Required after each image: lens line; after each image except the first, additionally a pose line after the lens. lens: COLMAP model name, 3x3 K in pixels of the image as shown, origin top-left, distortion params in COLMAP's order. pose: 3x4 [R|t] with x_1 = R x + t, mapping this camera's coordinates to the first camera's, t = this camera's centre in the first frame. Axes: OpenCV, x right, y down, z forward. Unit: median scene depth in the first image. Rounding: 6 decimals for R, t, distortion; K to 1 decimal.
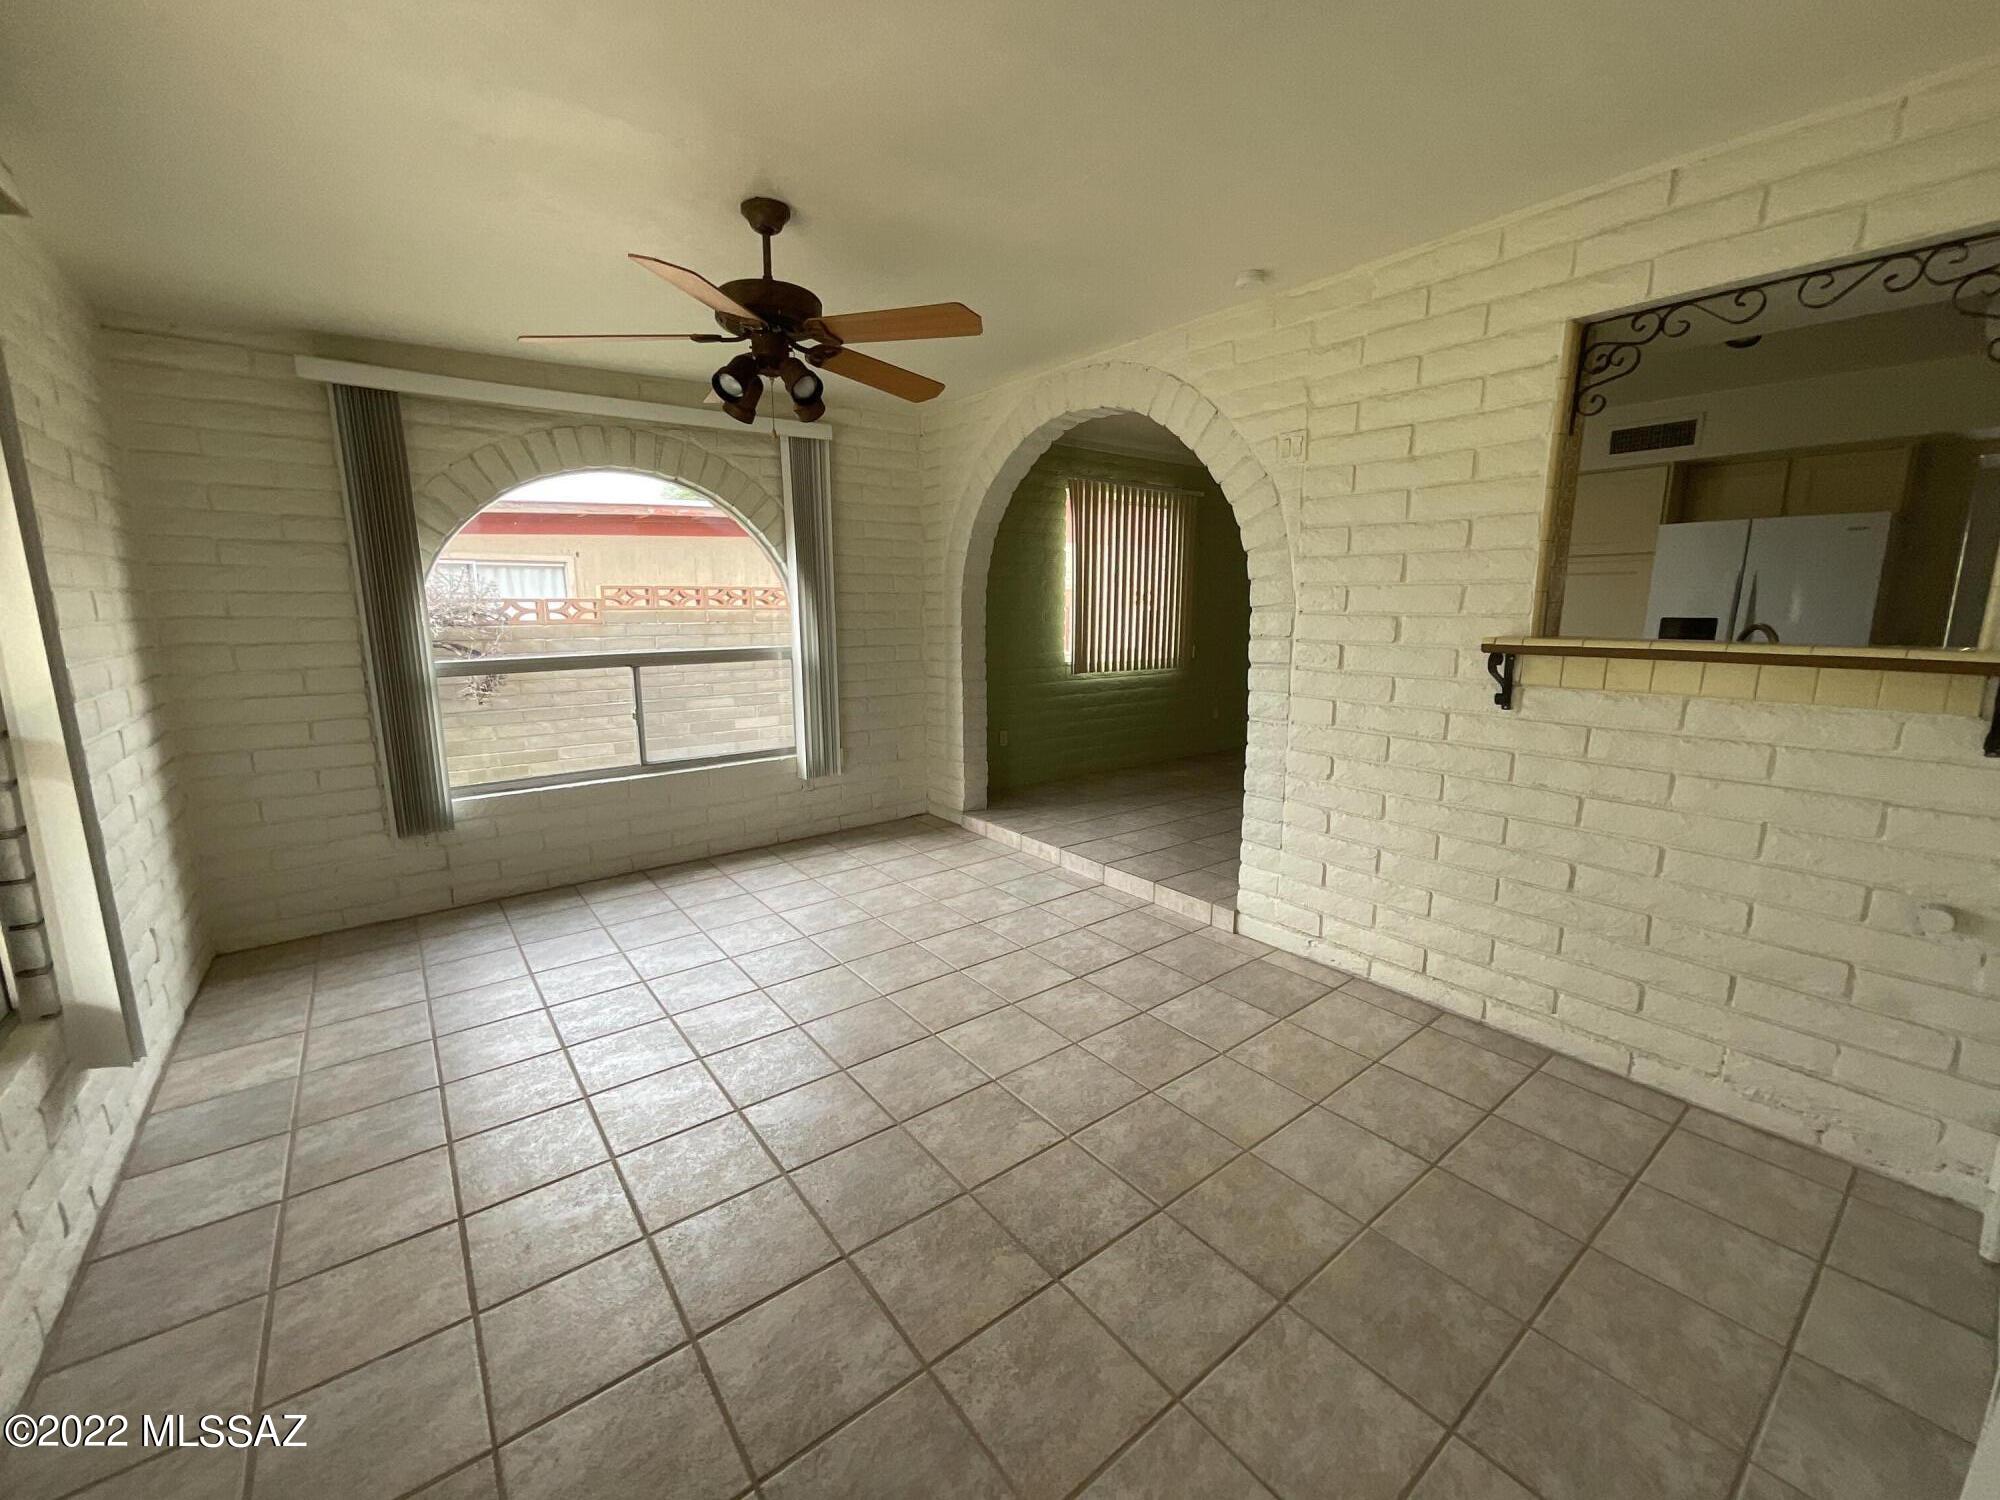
lens RADIAL K [[815.7, 0, 1001.7], [0, 815.7, 752.4], [0, 0, 1]] dist [-0.000087, 0.000977]
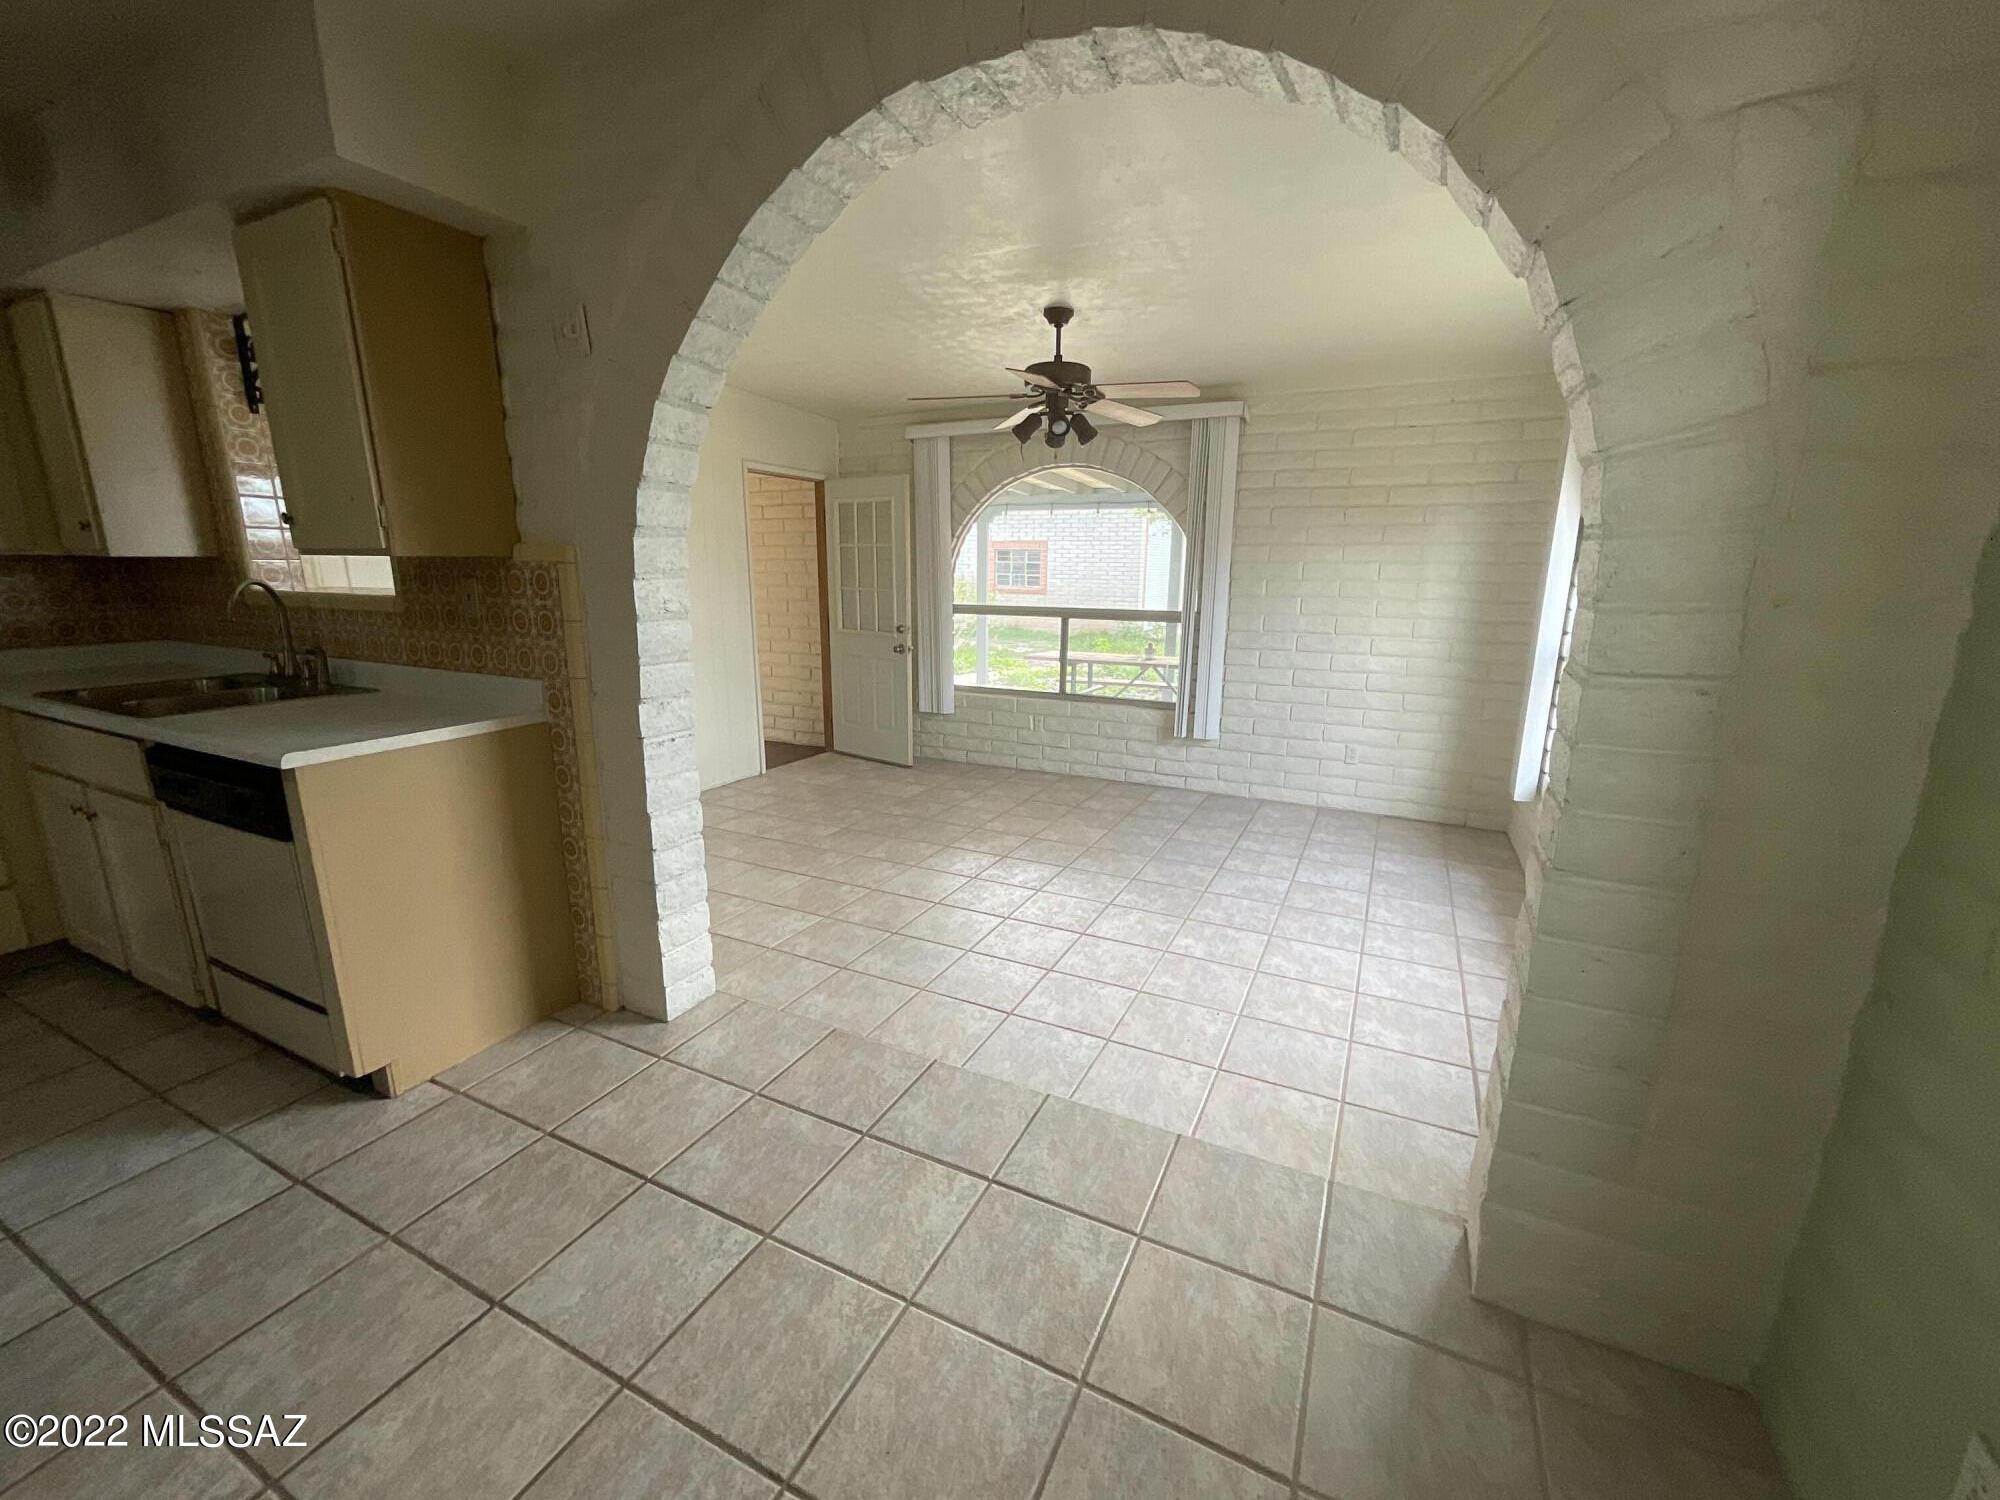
lens RADIAL K [[815.7, 0, 1001.7], [0, 815.7, 752.4], [0, 0, 1]] dist [-0.000087, 0.000977]
pose [[-0.898063, 0.091340, -0.430279, 0.460911], [-0.088493, 0.920685, 0.380143, -0.393250], [0.430873, 0.379469, -0.818750, 2.114405]]
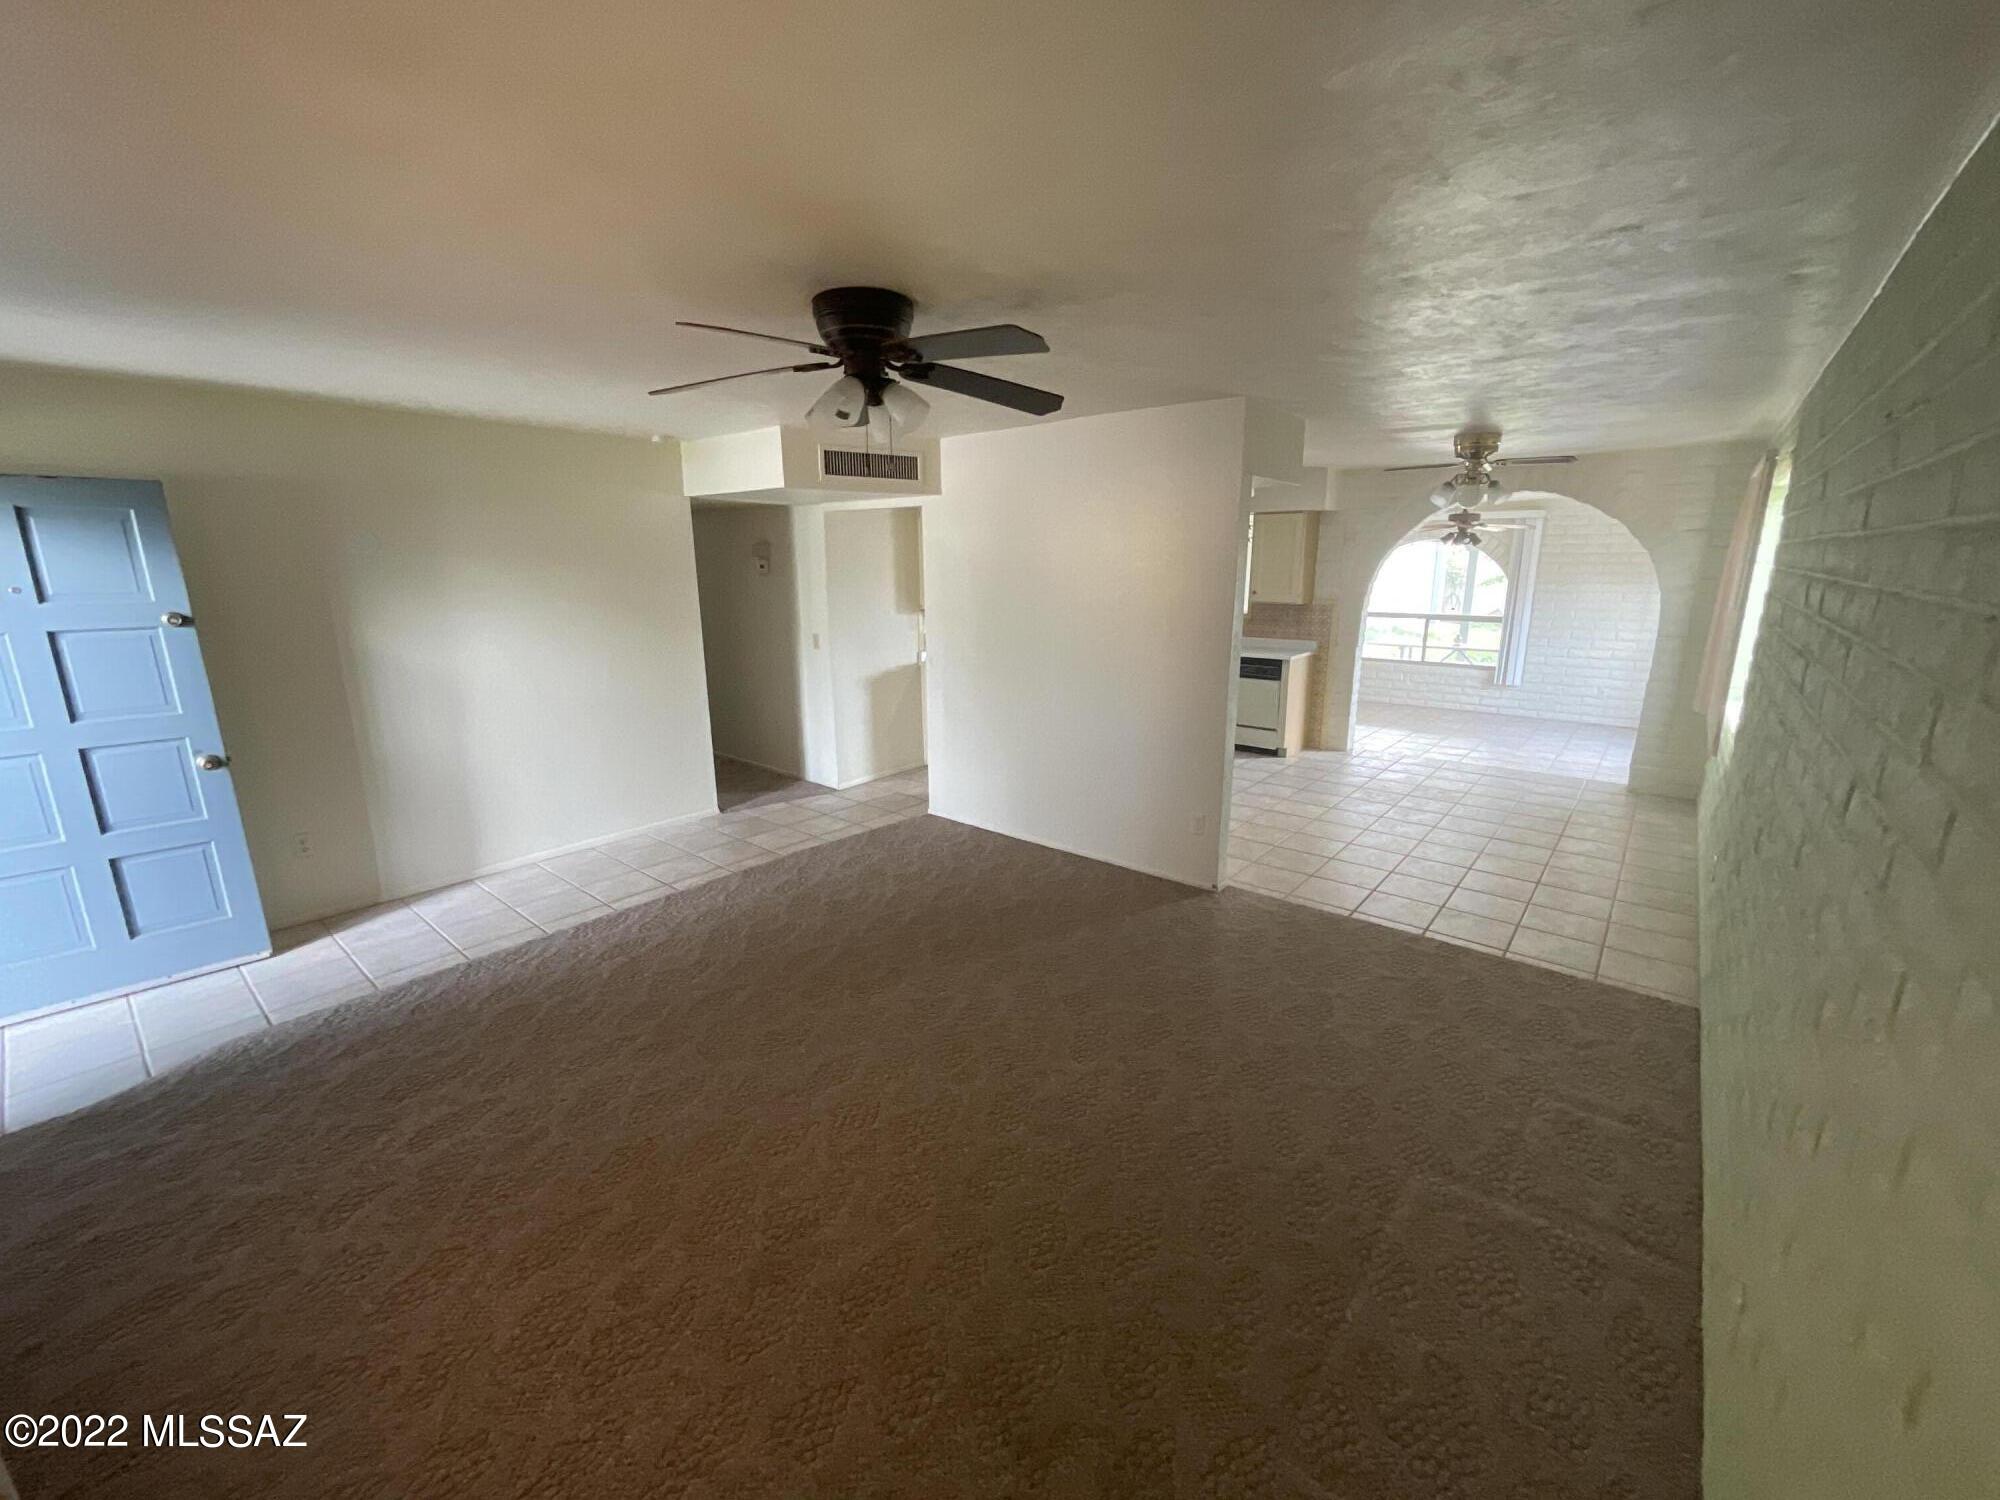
lens RADIAL K [[815.7, 0, 1001.7], [0, 815.7, 752.4], [0, 0, 1]] dist [-0.000087, 0.000977]
pose [[-0.975916, 0.052681, -0.211689, 2.167368], [-0.037006, 0.916358, 0.398647, -0.811760], [0.214984, 0.396880, -0.892339, 3.569058]]
